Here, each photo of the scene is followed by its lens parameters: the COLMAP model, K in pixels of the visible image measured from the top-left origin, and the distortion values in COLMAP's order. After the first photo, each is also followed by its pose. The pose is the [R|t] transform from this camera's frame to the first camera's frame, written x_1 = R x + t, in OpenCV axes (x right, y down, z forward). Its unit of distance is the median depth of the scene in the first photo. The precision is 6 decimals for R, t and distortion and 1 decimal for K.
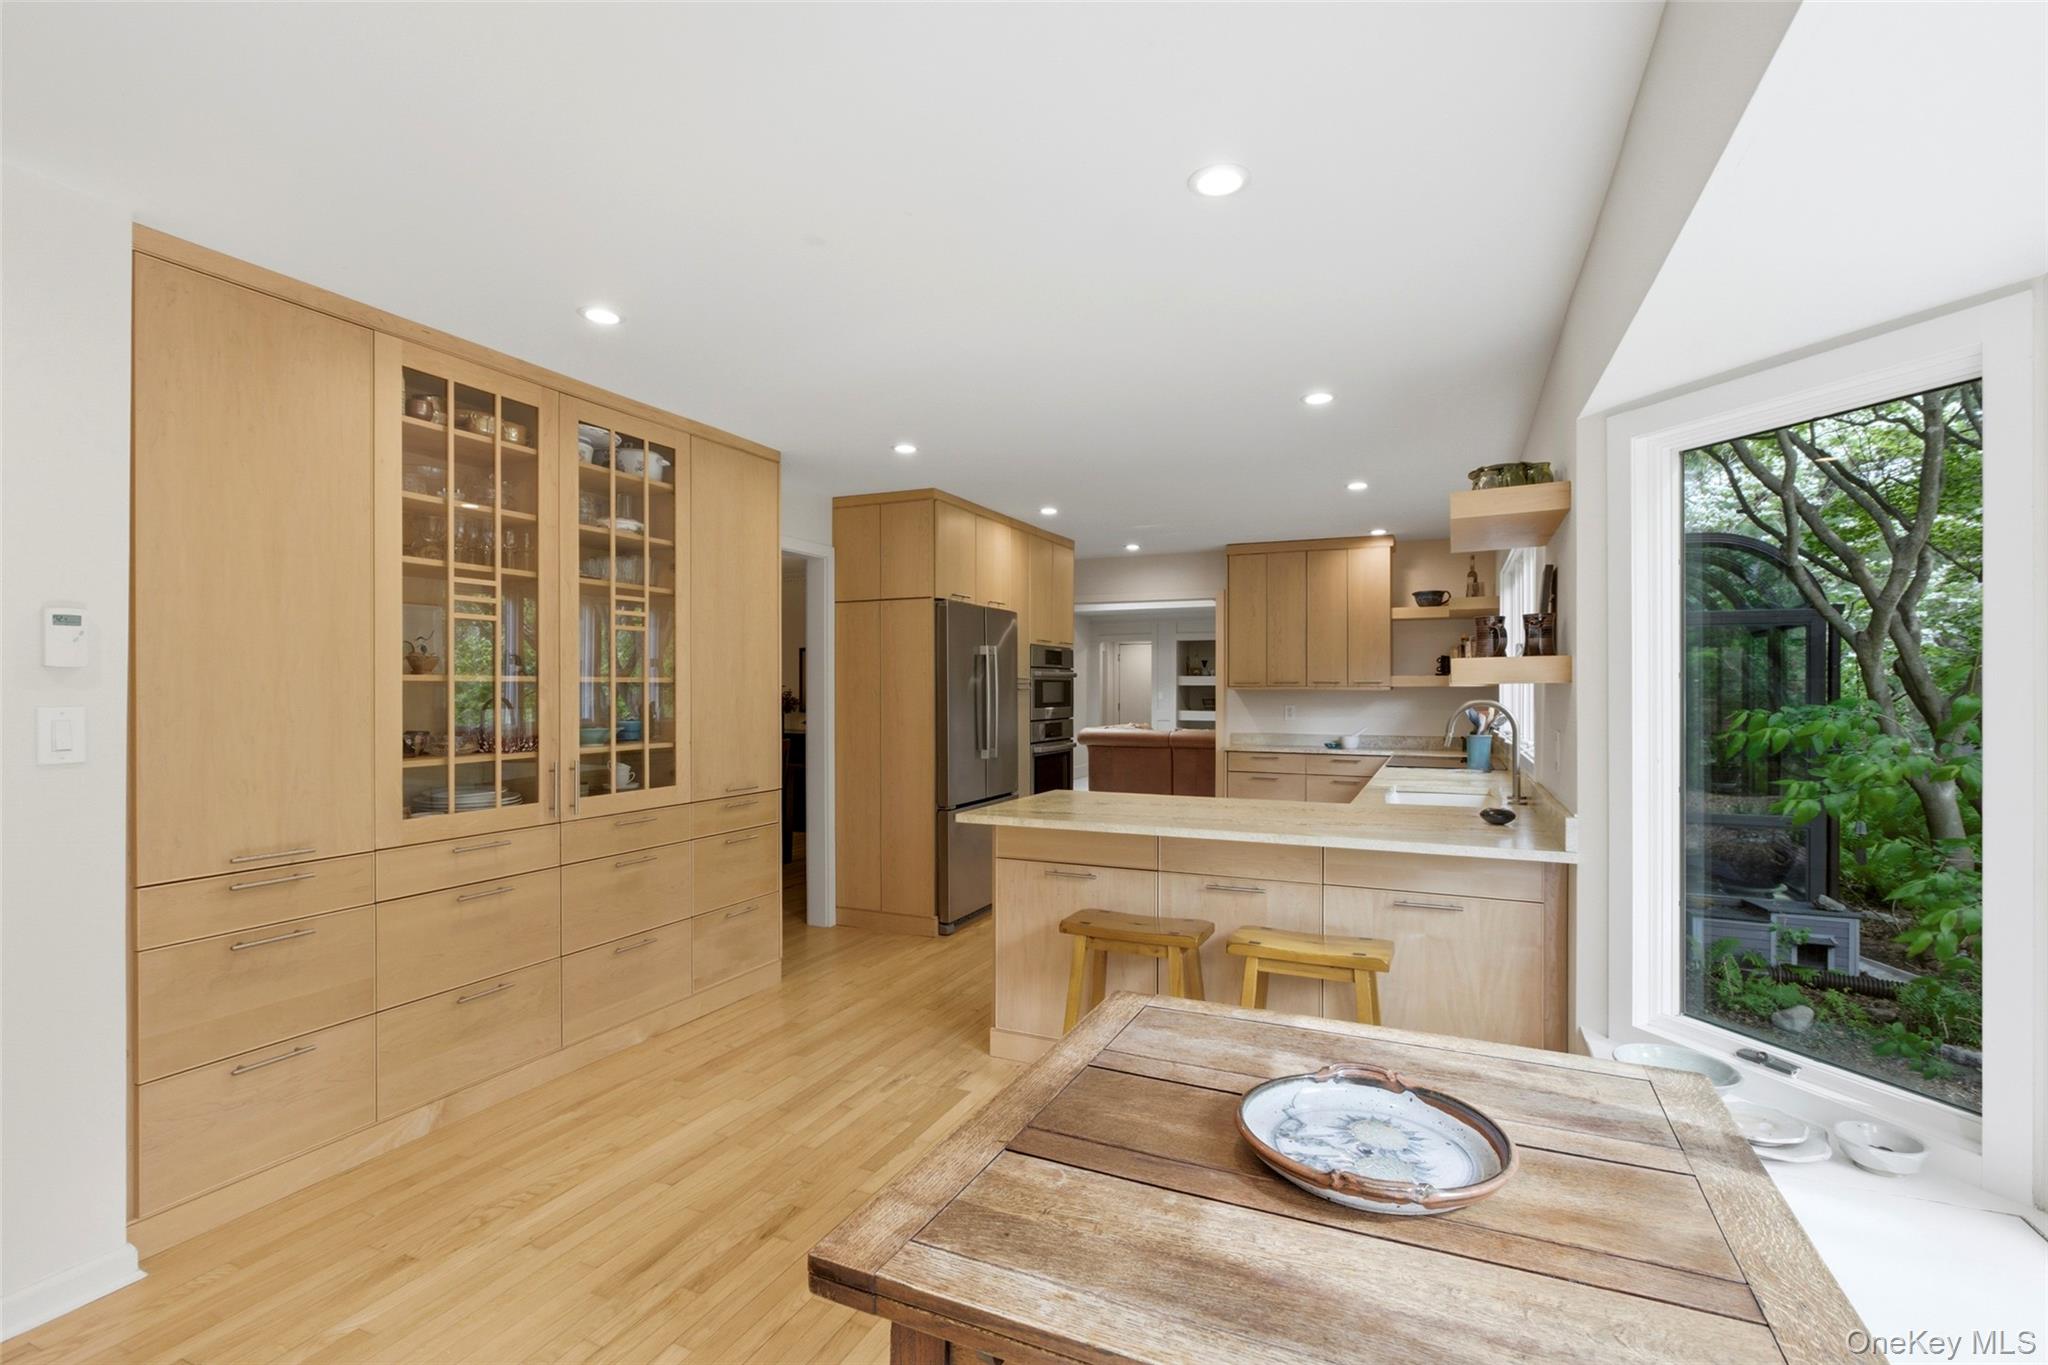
lens RADIAL K [[929.9, 0, 1021.5], [0, 929.9, 691.9], [0, 0, 1]] dist [0.000841, 0.000850]
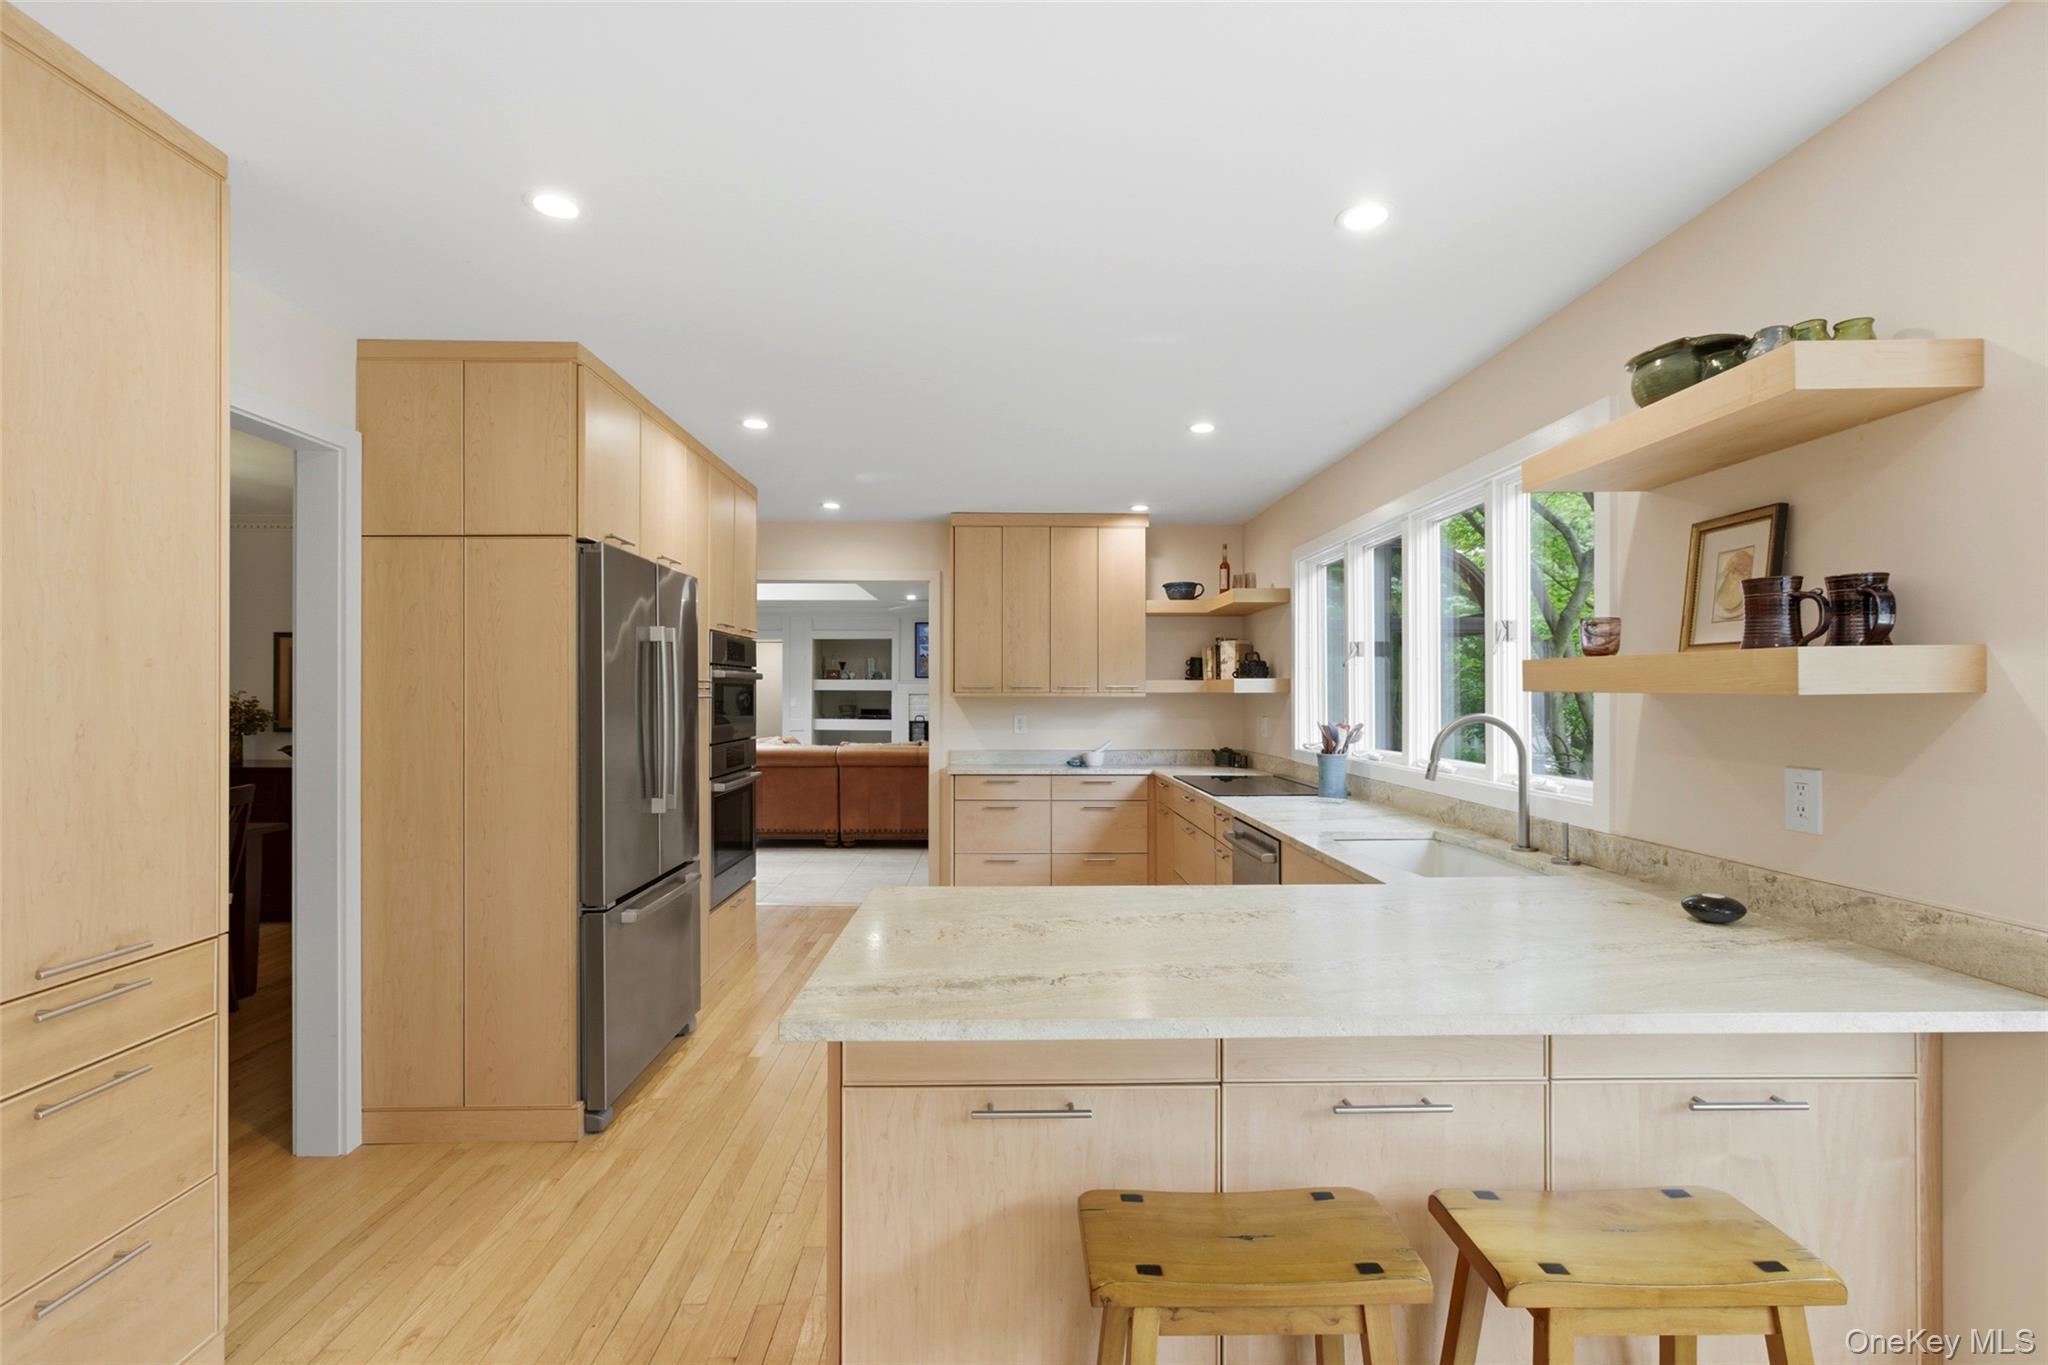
lens RADIAL K [[929.9, 0, 1022.7], [0, 929.9, 688.0], [0, 0, 1]] dist [0.000841, 0.000850]
pose [[0.902267, 0.001481, 0.431175, -0.084357], [0.002200, 0.999965, -0.008038, -0.003775], [-0.431172, 0.008201, 0.902232, 0.339646]]
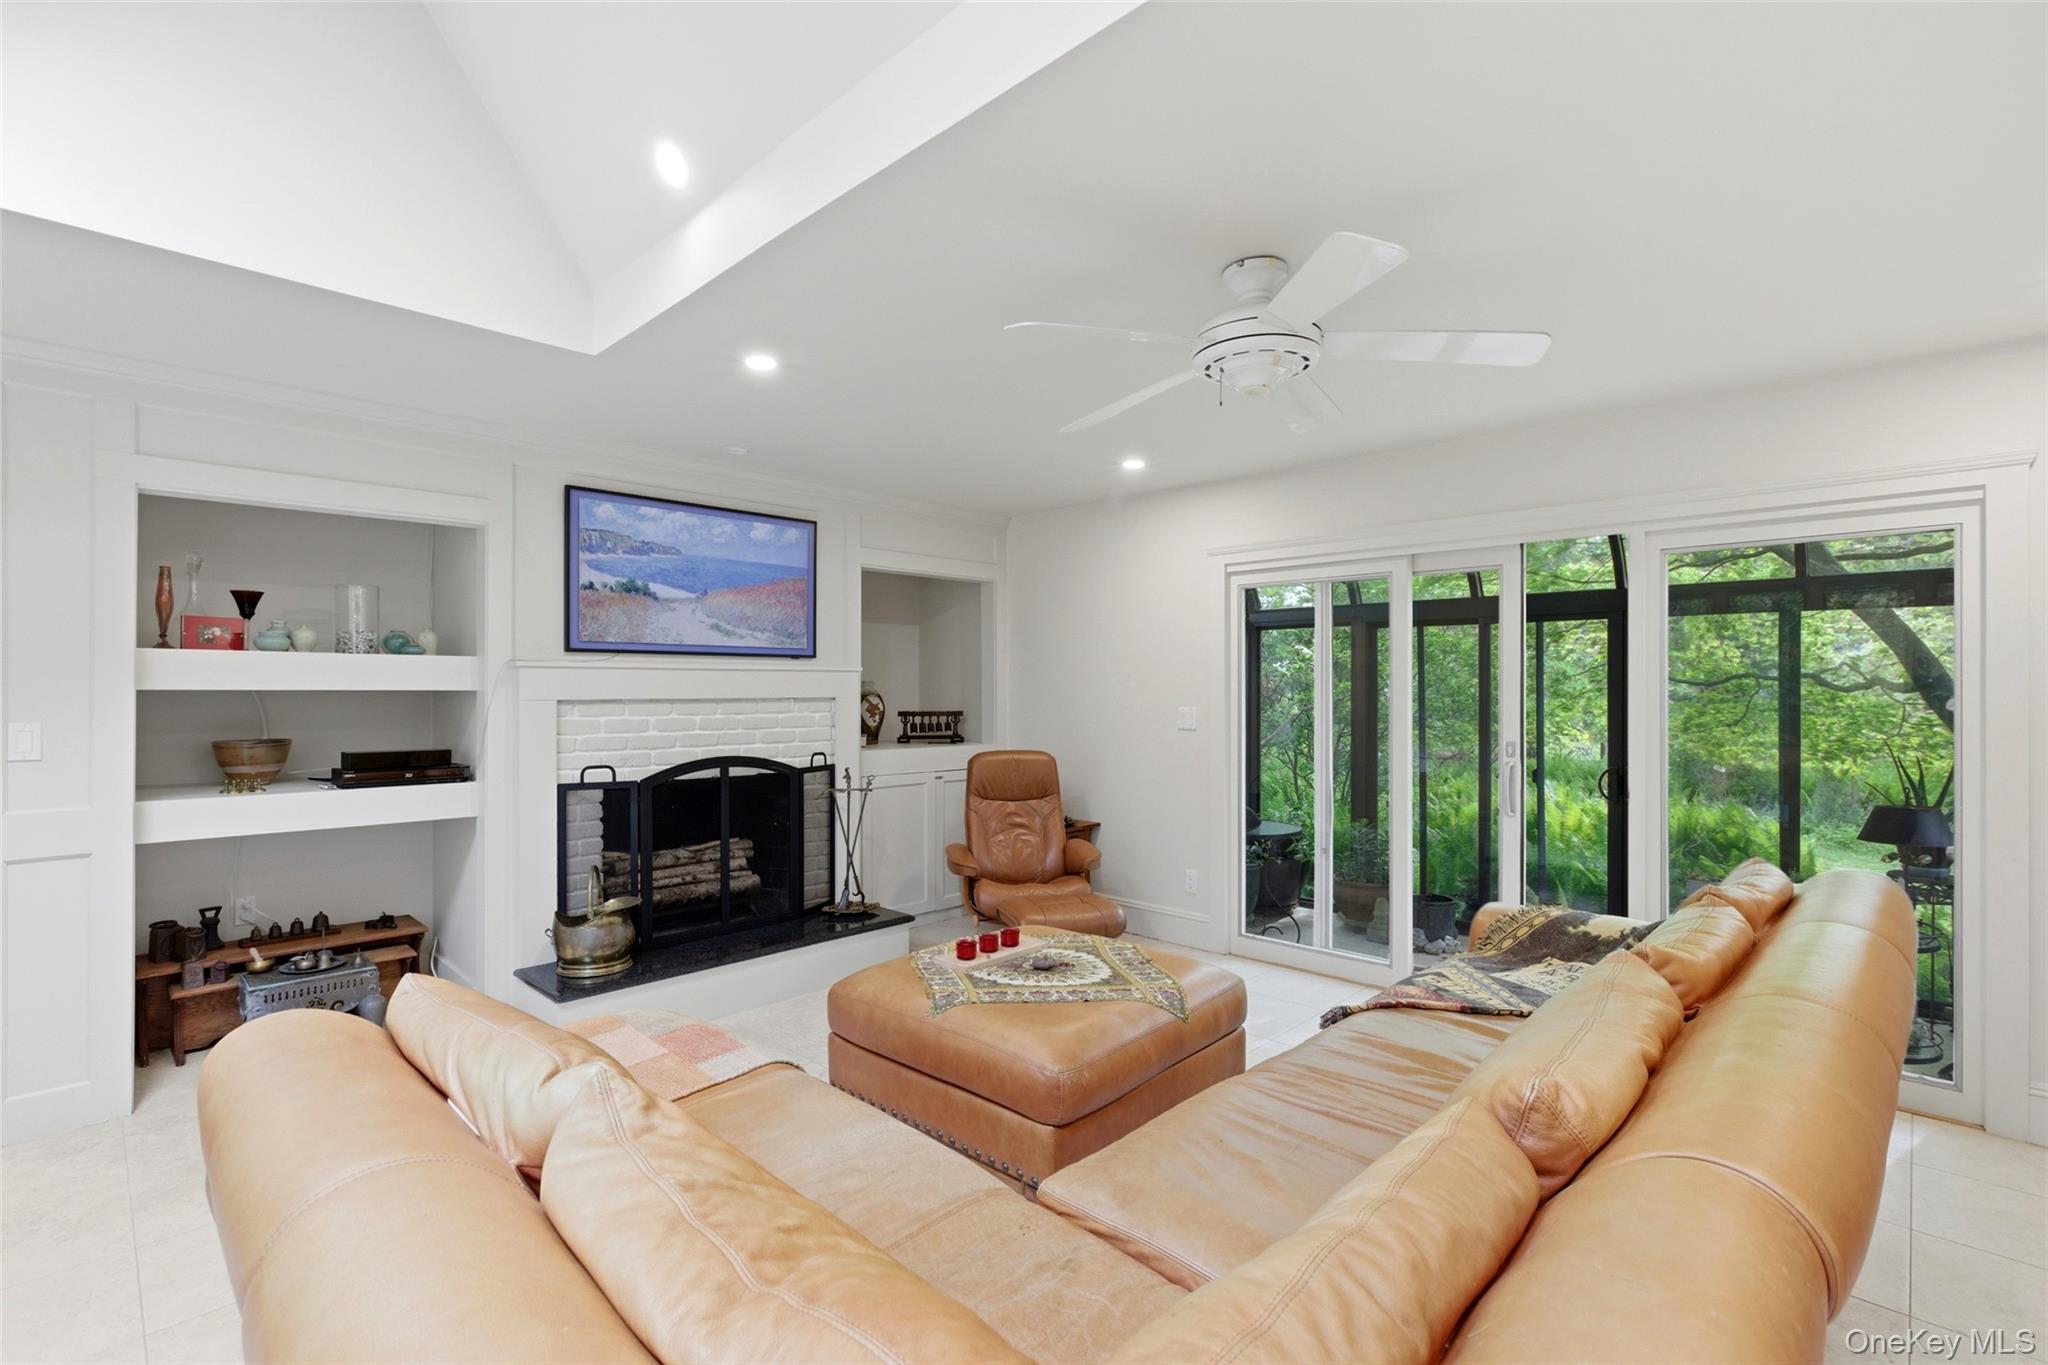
lens RADIAL K [[929.9, 0, 1028.0], [0, 929.9, 686.0], [0, 0, 1]] dist [0.000841, 0.000850]
pose [[0.334528, -0.000778, 0.942385, 0.080395], [0.006998, 0.999974, -0.001659, -0.016603], [-0.942360, 0.007149, 0.334525, 1.952284]]
